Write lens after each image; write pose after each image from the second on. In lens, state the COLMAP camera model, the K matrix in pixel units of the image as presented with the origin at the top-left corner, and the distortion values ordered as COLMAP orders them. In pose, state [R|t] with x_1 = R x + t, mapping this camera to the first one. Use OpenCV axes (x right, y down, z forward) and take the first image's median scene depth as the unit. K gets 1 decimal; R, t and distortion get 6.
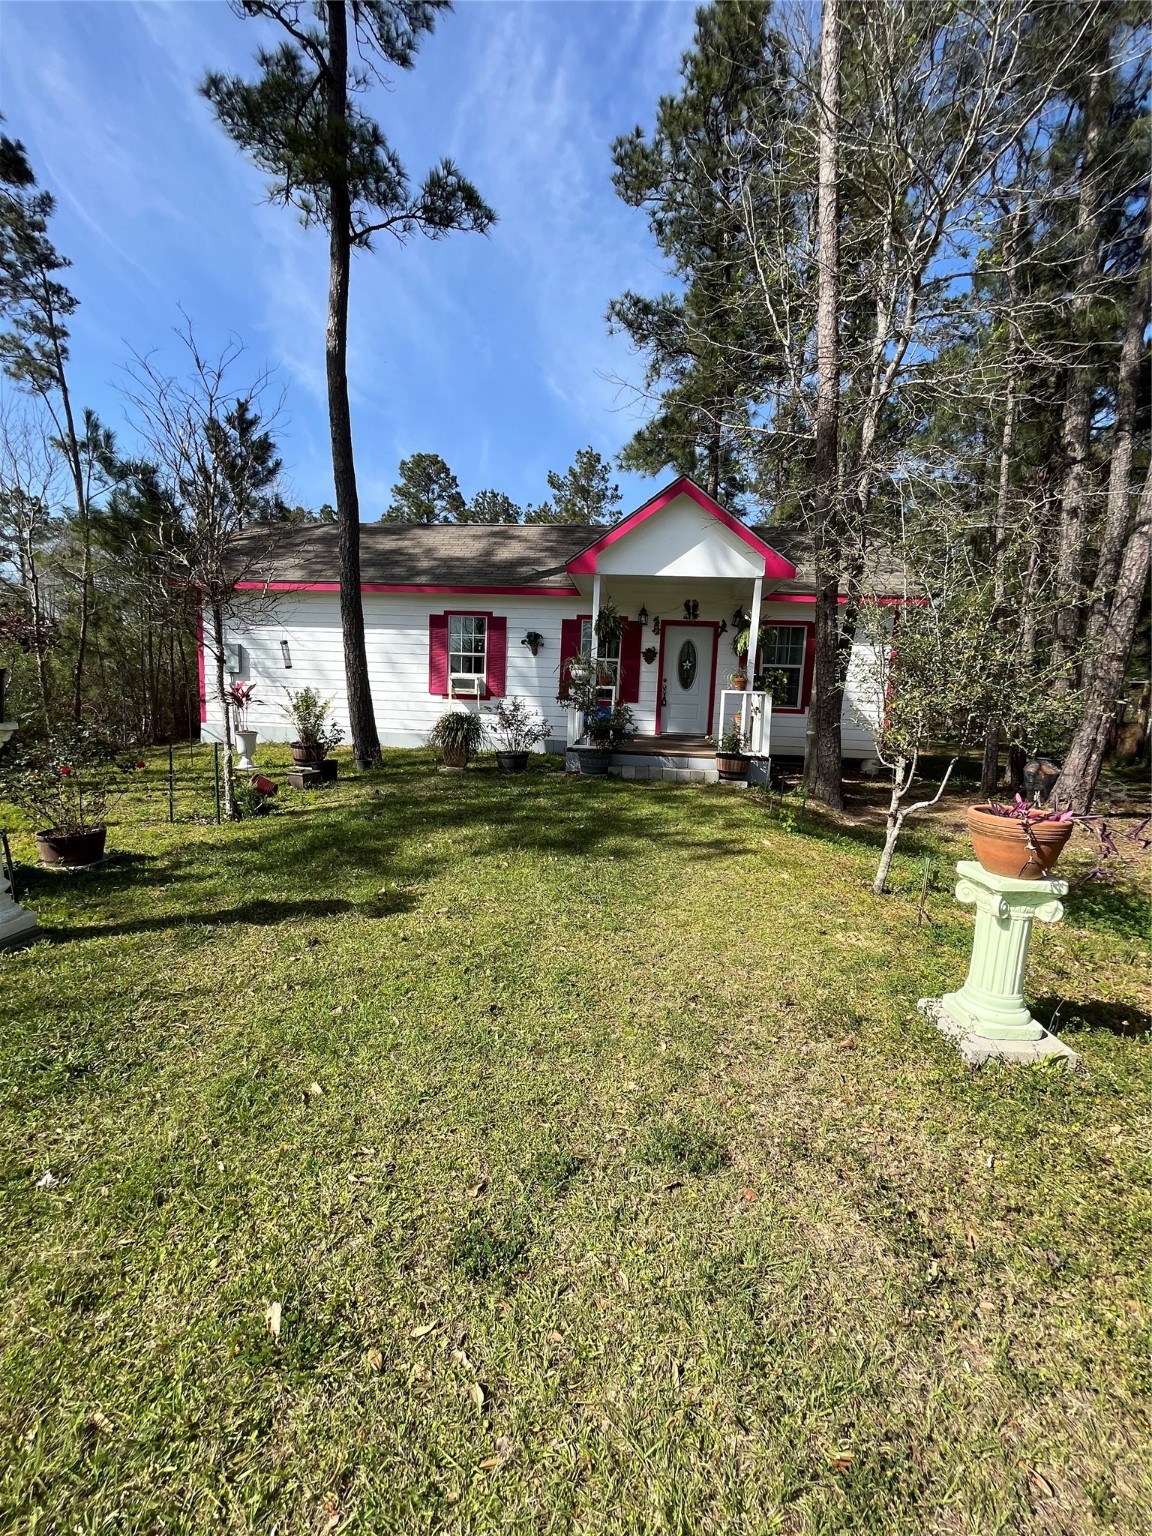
lens RADIAL K [[619.7, 0, 571.9], [0, 619.7, 759.3], [0, 0, 1]] dist [-0.004947, 0.000819]
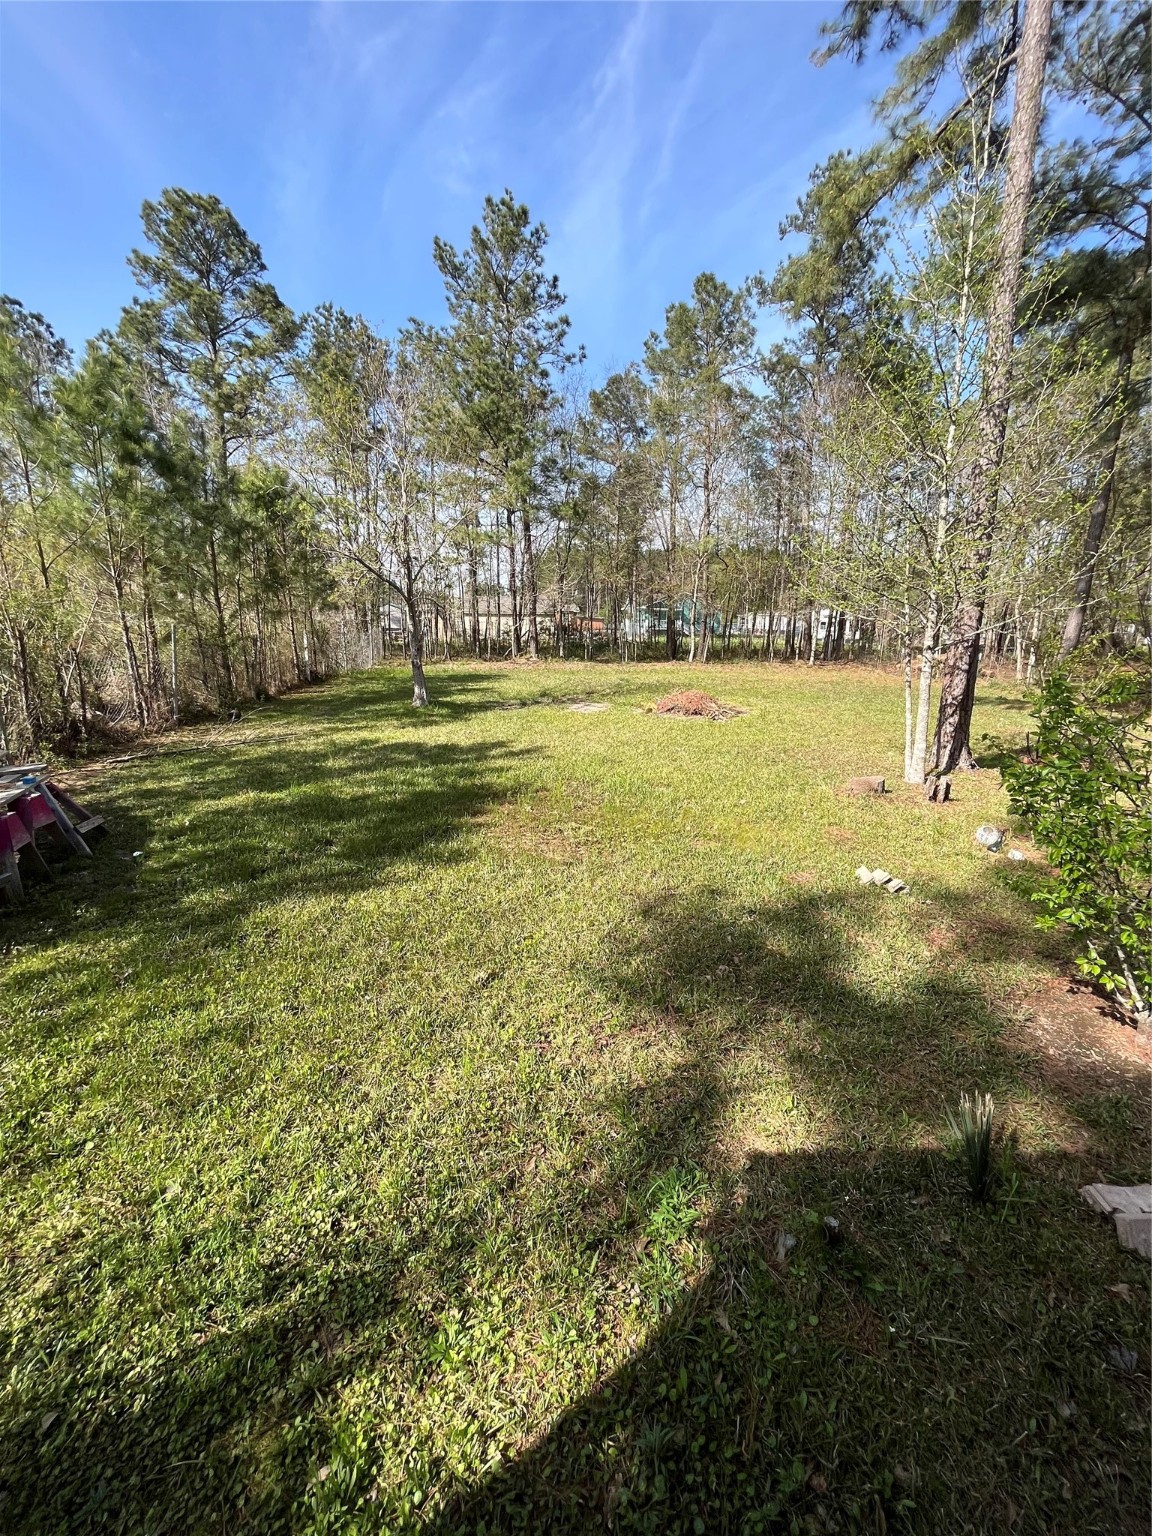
lens RADIAL K [[619.7, 0, 571.2], [0, 619.7, 760.7], [0, 0, 1]] dist [-0.004947, 0.000819]
pose [[0.985630, -0.076365, 0.150675, -0.165932], [0.061045, 0.992722, 0.103812, -0.245359], [-0.157505, -0.093122, 0.983118, 1.826682]]
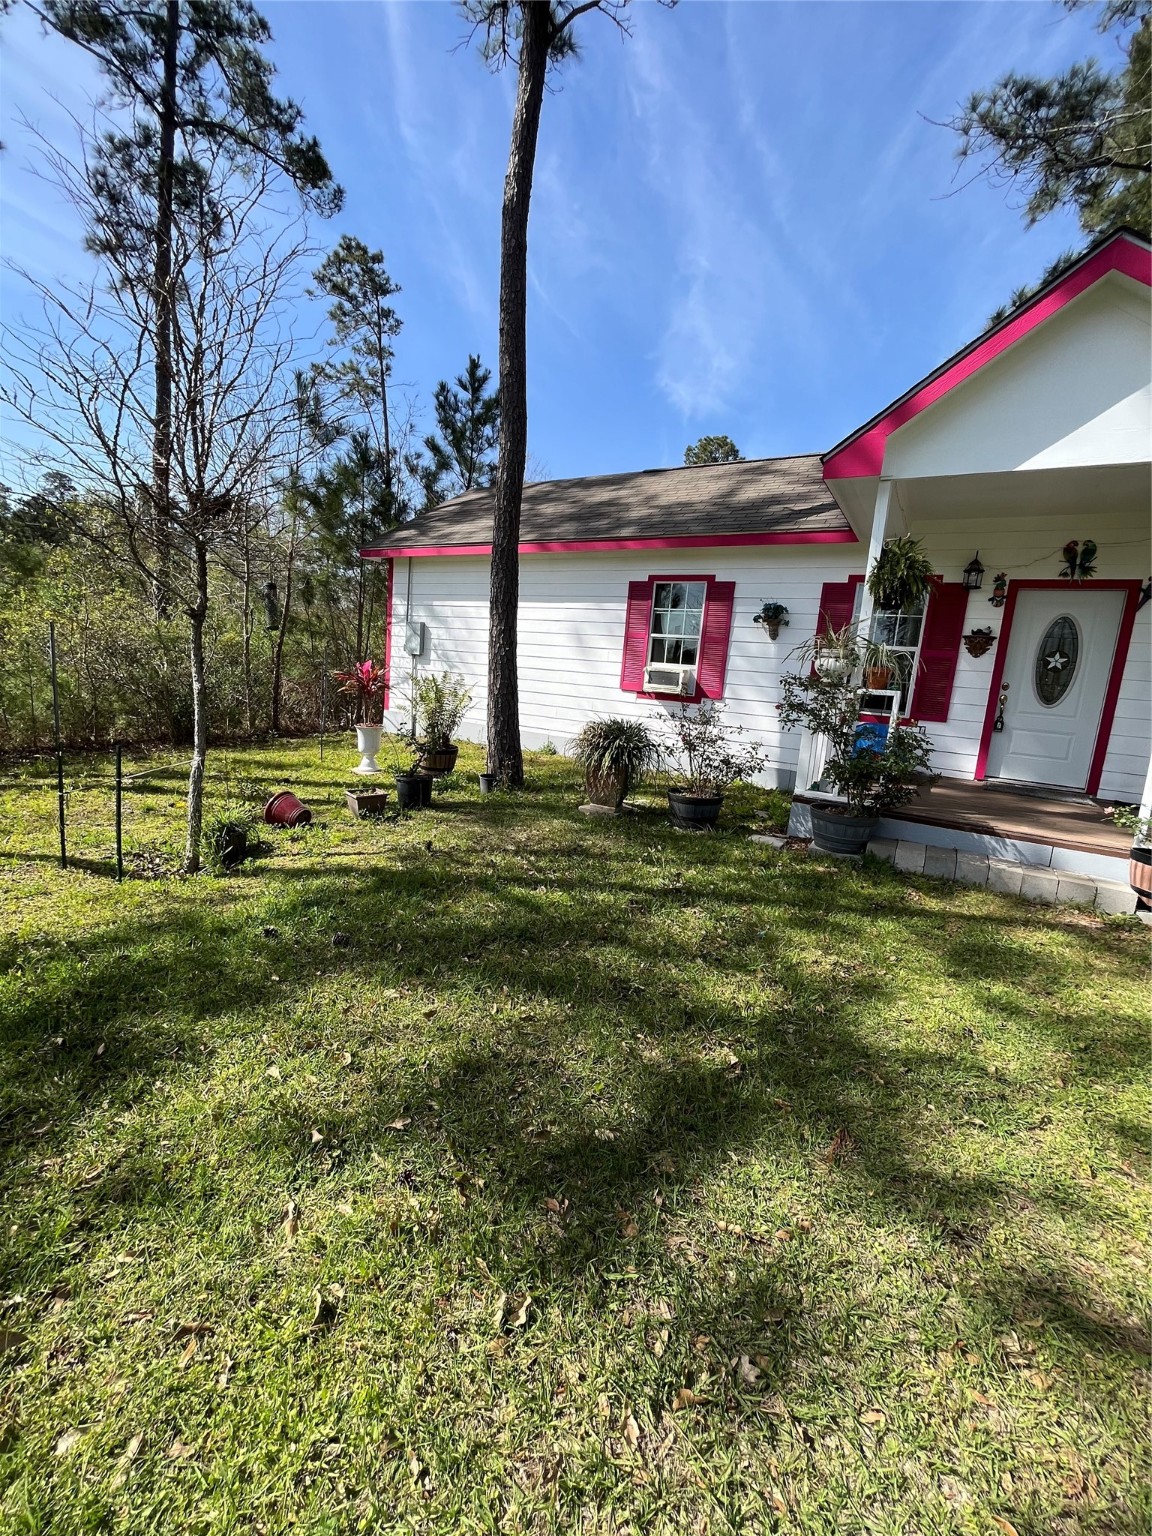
lens RADIAL K [[619.7, 0, 569.8], [0, 619.7, 762.8], [0, 0, 1]] dist [-0.004947, 0.000819]
pose [[0.902207, 0.099773, -0.419605, 0.036512], [-0.097650, 0.994865, 0.026597, -0.036372], [0.420104, 0.016979, 0.907317, 0.338307]]
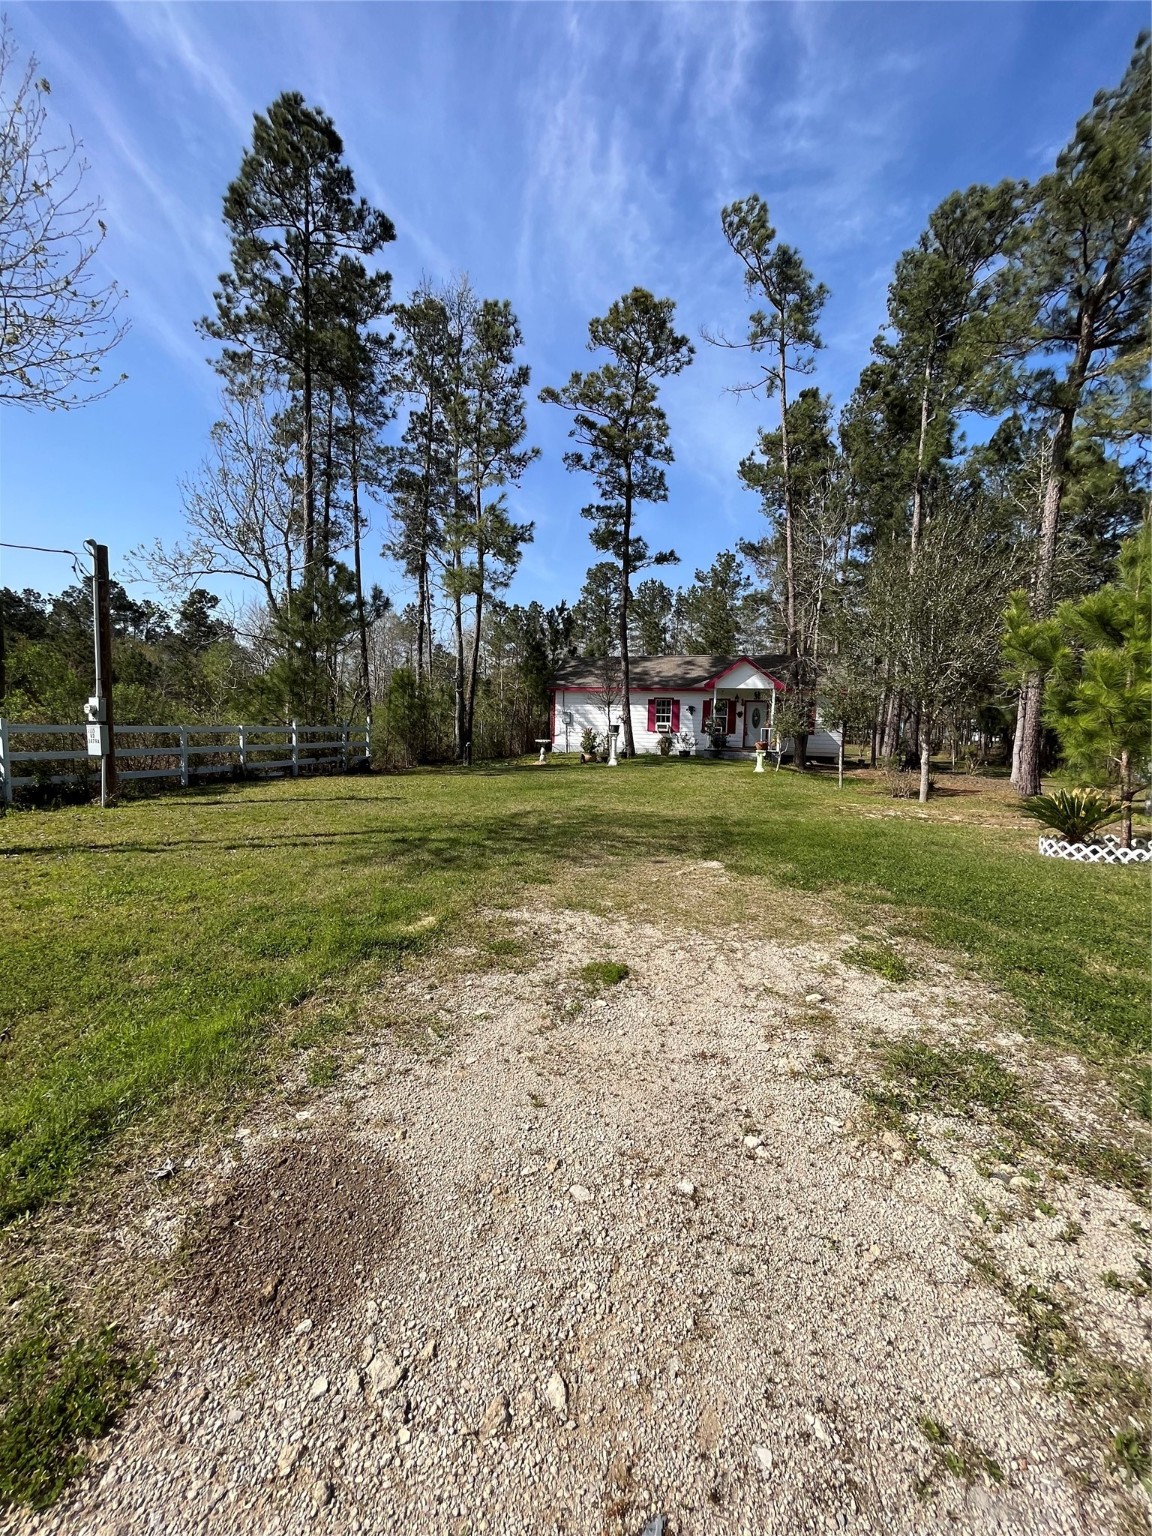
lens RADIAL K [[619.7, 0, 571.8], [0, 619.7, 770.2], [0, 0, 1]] dist [-0.004947, 0.000819]
pose [[0.974028, 0.009955, -0.226207, 0.036572], [-0.021903, 0.998490, -0.050370, 0.196451], [0.225364, 0.054017, 0.972776, -1.582394]]
